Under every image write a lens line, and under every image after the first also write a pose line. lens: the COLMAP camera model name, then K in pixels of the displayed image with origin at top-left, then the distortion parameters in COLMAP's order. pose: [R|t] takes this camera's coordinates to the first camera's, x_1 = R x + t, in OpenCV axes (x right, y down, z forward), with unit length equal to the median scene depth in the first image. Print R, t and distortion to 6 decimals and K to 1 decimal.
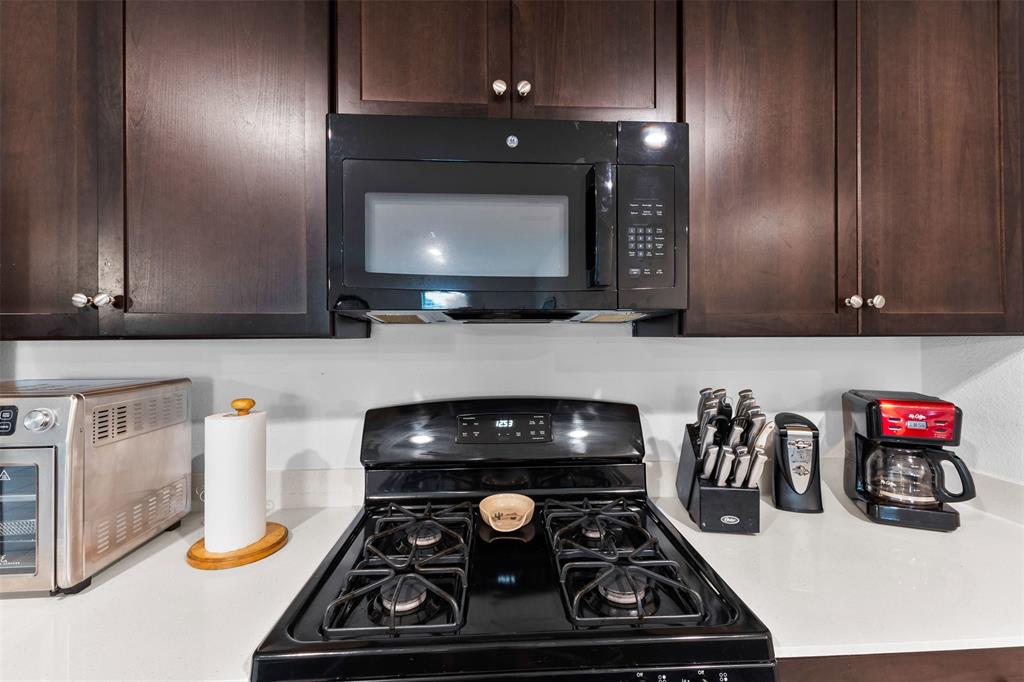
lens RADIAL K [[457.6, 0, 512.3], [0, 457.6, 328.7], [0, 0, 1]] dist [0.012631, 0.000209]
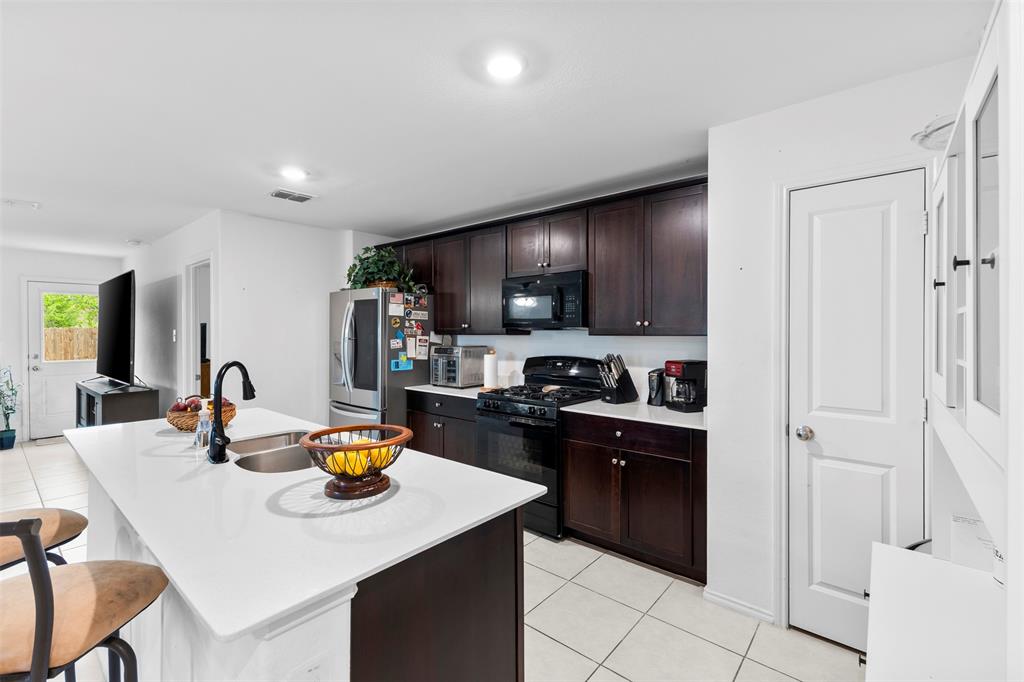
lens RADIAL K [[444.2, 0, 512.5], [0, 444.2, 336.1], [0, 0, 1]] dist [0.006952, 0.000079]
pose [[0.717539, 0.008731, -0.696464, 1.984224], [0.000112, 0.999920, 0.012650, -0.015383], [0.696519, -0.009155, 0.717480, -1.442232]]
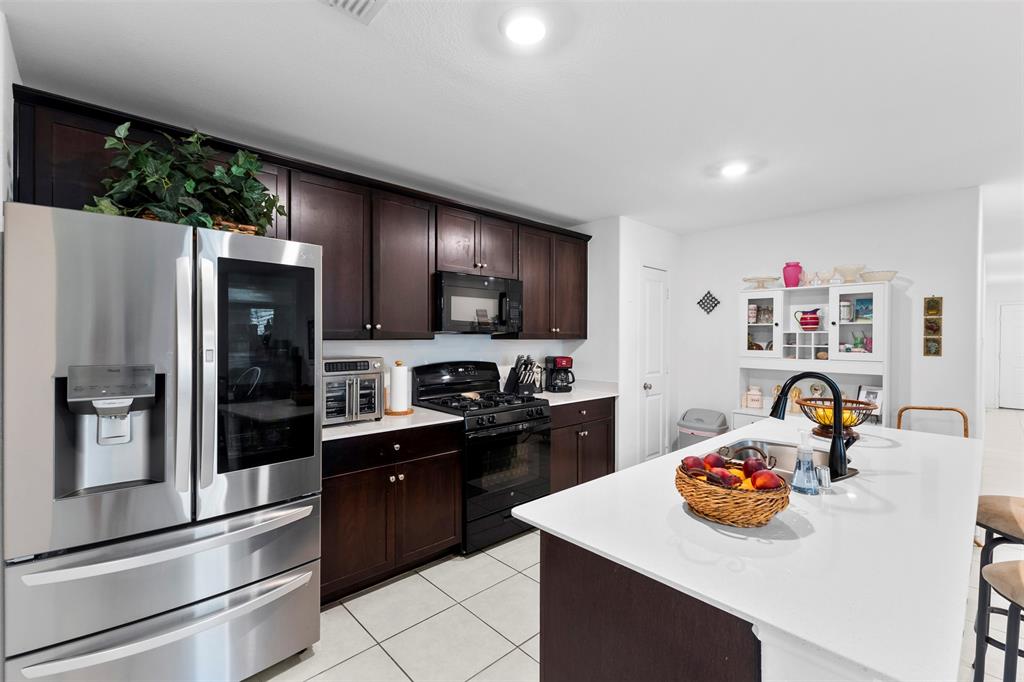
lens RADIAL K [[444.2, 0, 512.5], [0, 444.2, 336.1], [0, 0, 1]] dist [0.006952, 0.000079]
pose [[0.776406, 0.006945, 0.630195, -1.664353], [-0.008686, 0.999962, -0.000318, -0.006330], [-0.630173, -0.005227, 0.776437, -1.478145]]
